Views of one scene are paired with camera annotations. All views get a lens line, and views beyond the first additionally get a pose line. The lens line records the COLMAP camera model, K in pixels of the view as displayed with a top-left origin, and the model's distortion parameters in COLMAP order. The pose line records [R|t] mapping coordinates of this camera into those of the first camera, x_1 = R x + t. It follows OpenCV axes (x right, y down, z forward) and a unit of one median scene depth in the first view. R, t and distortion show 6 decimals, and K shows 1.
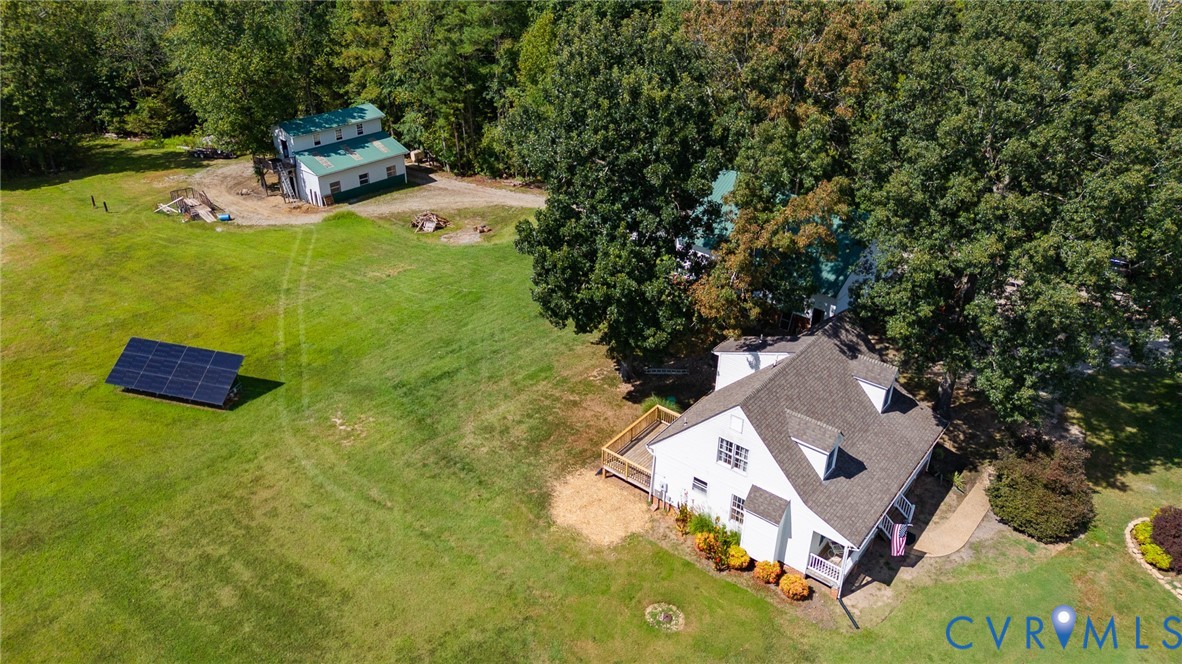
lens RADIAL K [[873.7, 0, 591.0], [0, 873.7, 332.0], [0, 0, 1]] dist [0.097013, -0.104598]
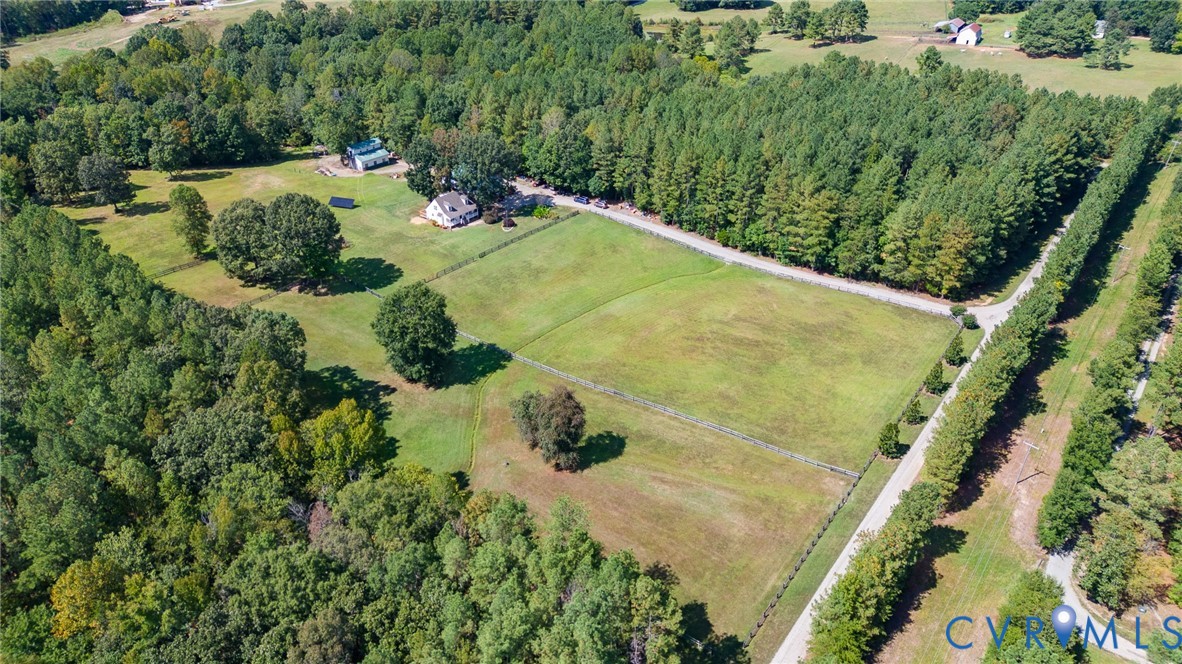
lens RADIAL K [[873.7, 0, 591.0], [0, 873.7, 332.0], [0, 0, 1]] dist [0.097013, -0.104598]
pose [[0.999990, -0.004196, -0.001837, 0.523291], [0.004249, 0.999547, 0.029810, 0.345016], [0.001712, -0.029818, 0.999554, -2.190734]]
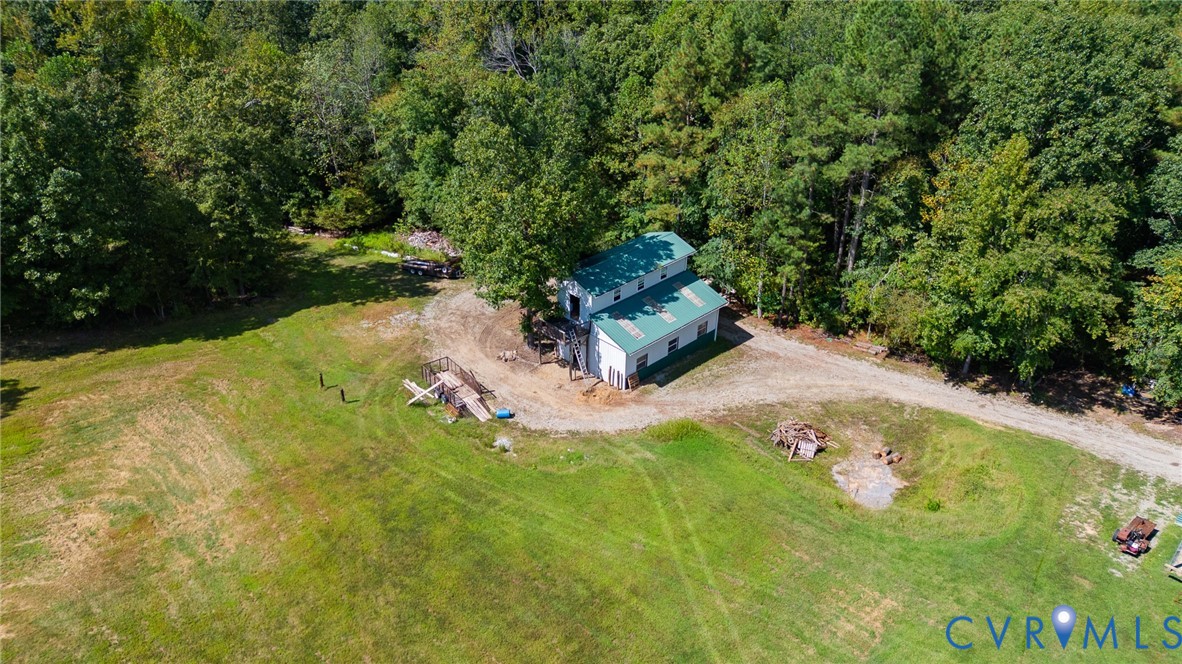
lens RADIAL K [[873.7, 0, 591.0], [0, 873.7, 332.0], [0, 0, 1]] dist [0.097013, -0.104598]
pose [[0.996983, 0.039462, -0.066835, -0.277425], [-0.038725, 0.999174, 0.012298, -0.190583], [0.067265, -0.009673, 0.997688, 0.286263]]
